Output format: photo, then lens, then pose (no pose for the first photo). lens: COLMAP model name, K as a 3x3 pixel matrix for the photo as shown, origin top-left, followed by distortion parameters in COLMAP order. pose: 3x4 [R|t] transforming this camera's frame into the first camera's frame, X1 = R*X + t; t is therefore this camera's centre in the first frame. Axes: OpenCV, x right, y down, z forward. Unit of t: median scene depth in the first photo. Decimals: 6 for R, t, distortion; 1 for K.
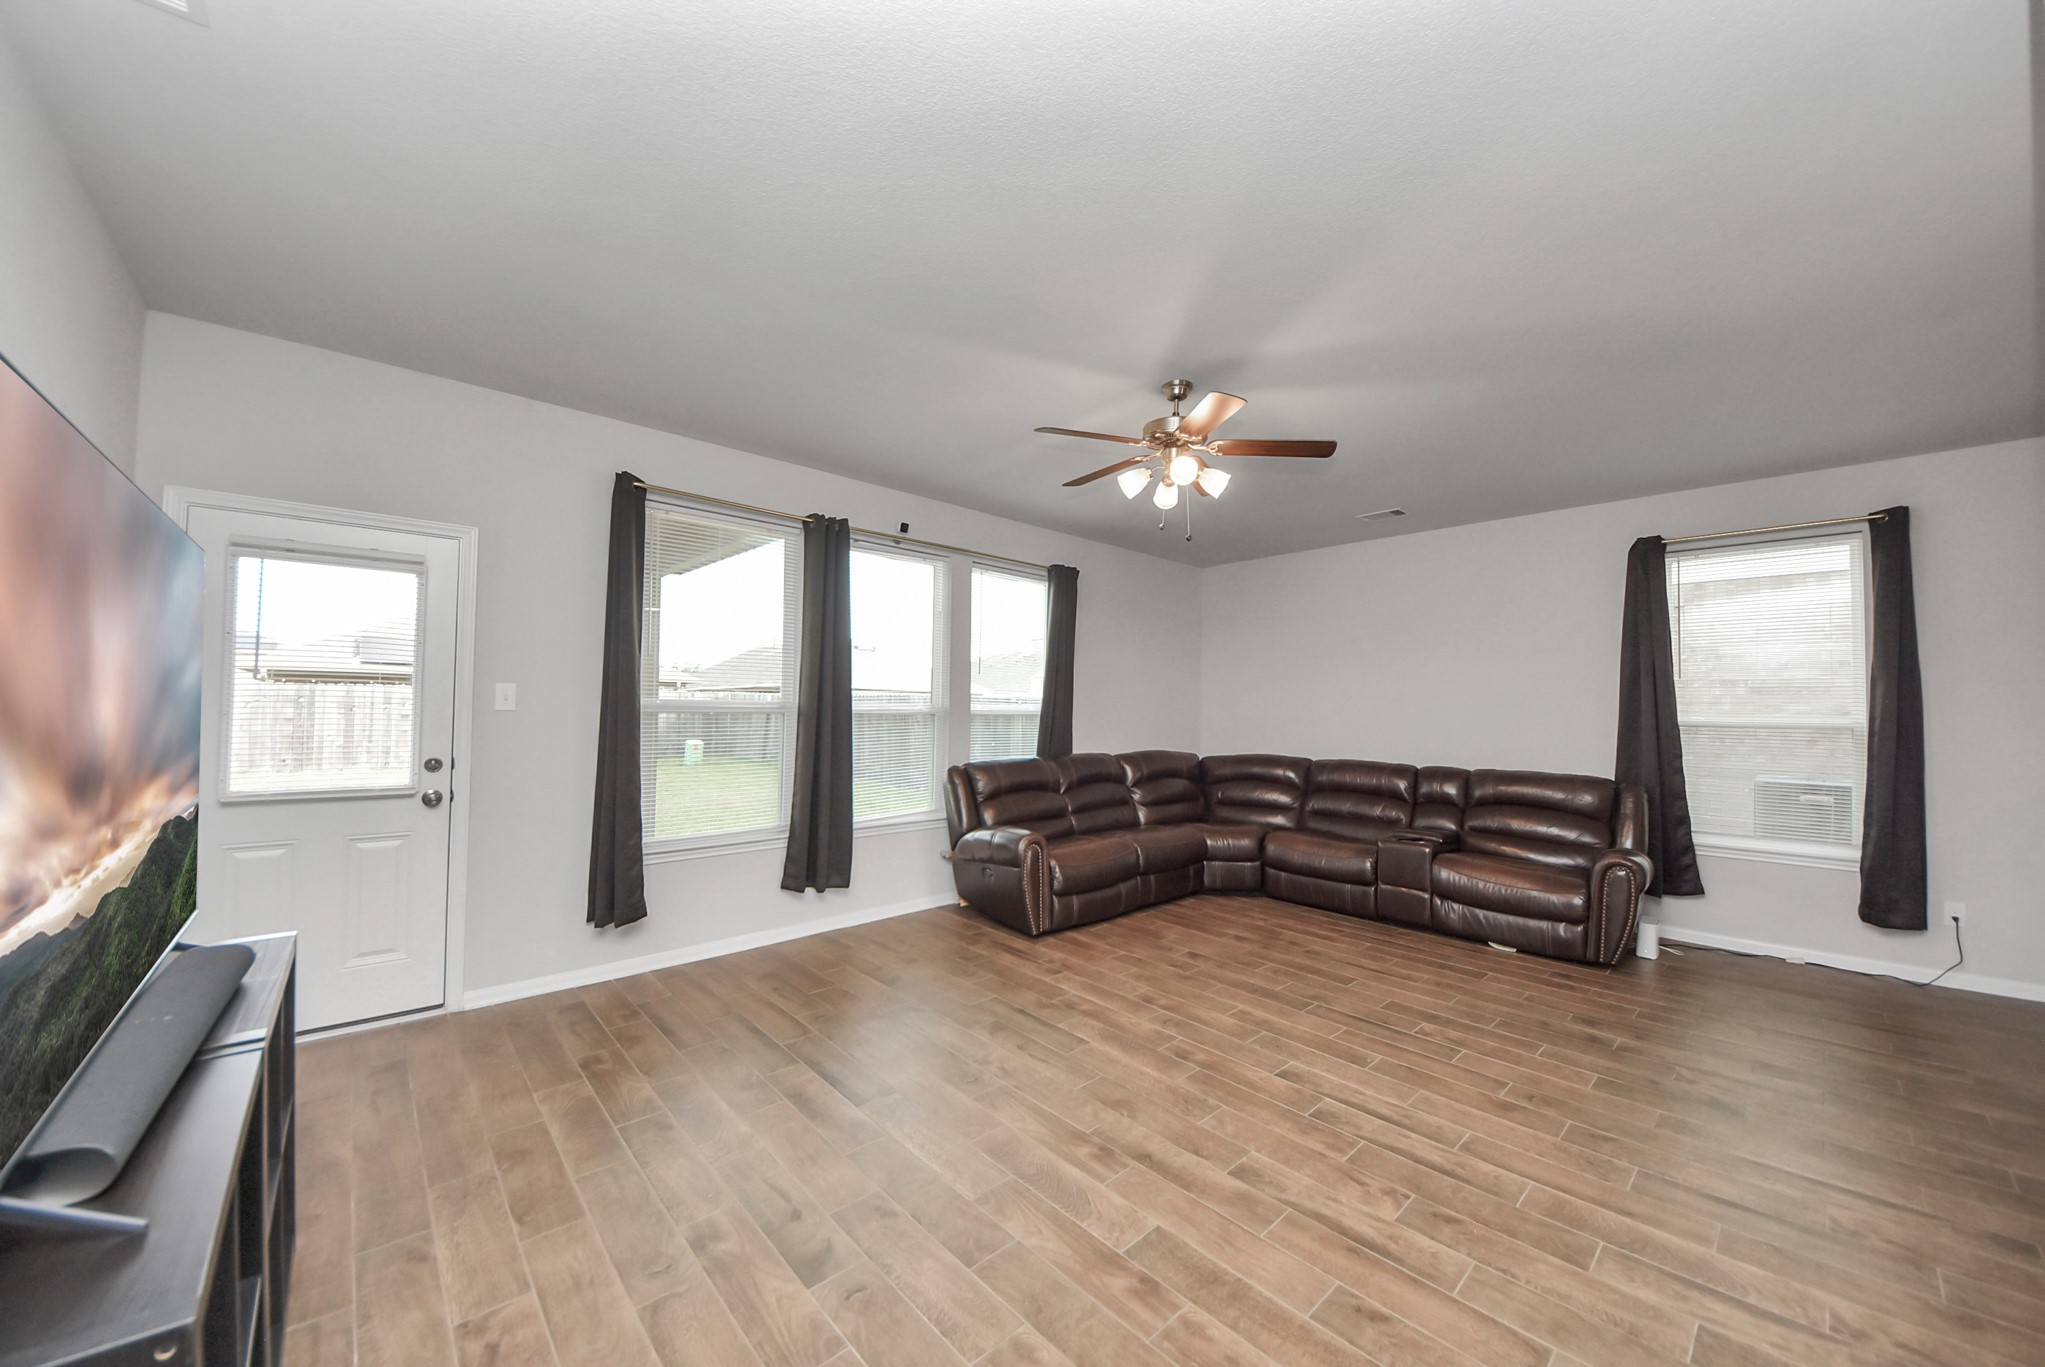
lens RADIAL K [[726.1, 0, 1024.5], [0, 726.1, 679.9], [0, 0, 1]] dist [0.019404, -0.016918]
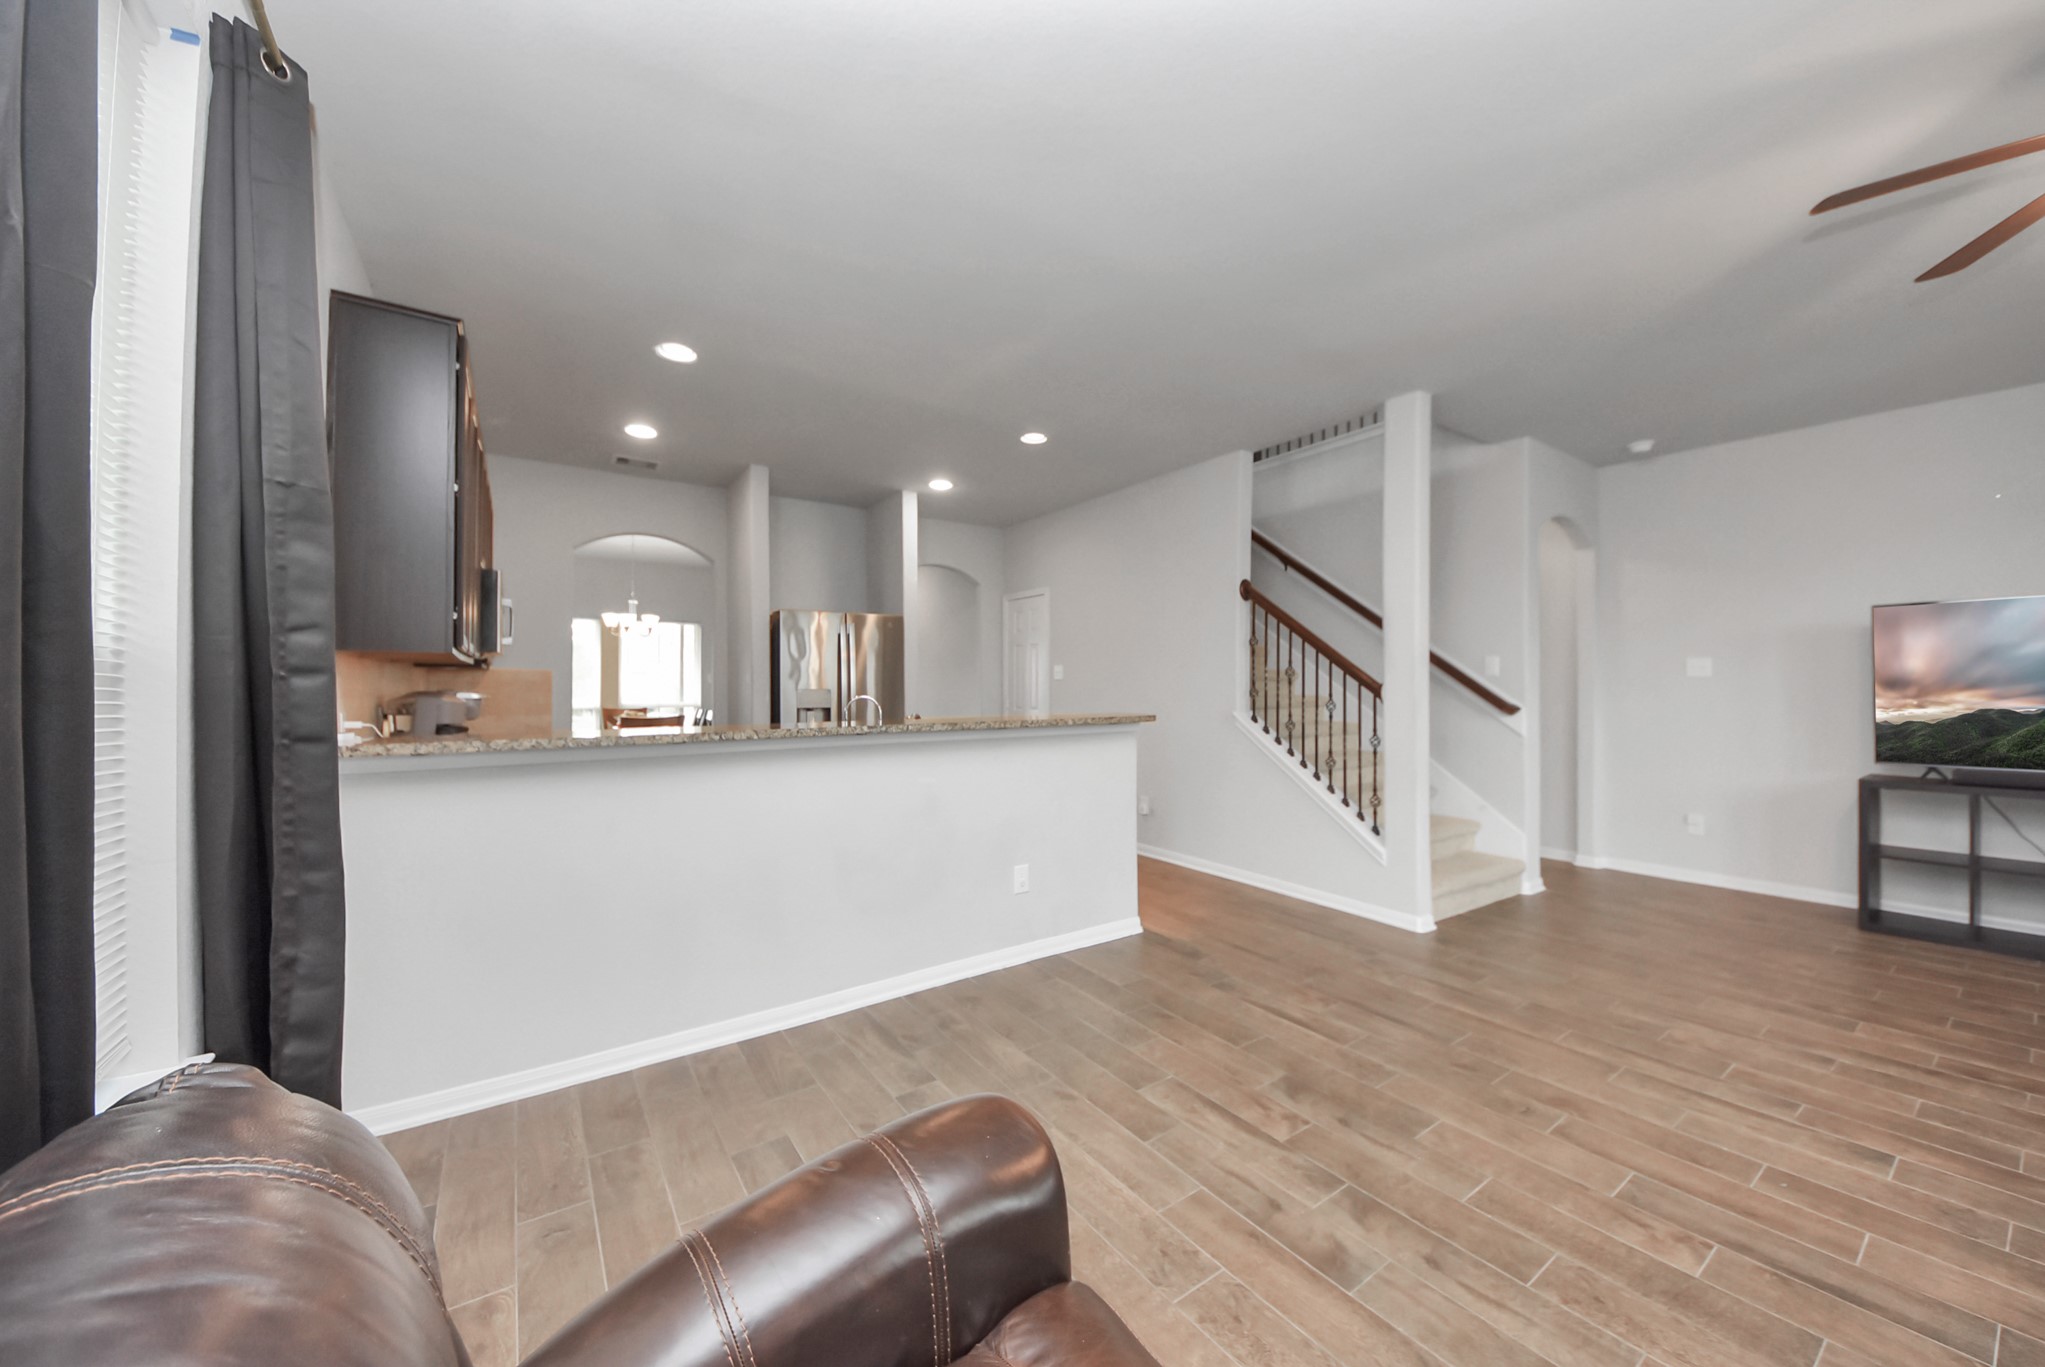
lens RADIAL K [[725.8, 0, 1035.9], [0, 725.8, 685.0], [0, 0, 1]] dist [0.020316, -0.016921]
pose [[-0.991040, -0.012623, 0.132967, 0.704114], [-0.017642, 0.999173, -0.036637, 0.078427], [-0.132395, -0.038655, -0.990443, 1.179727]]
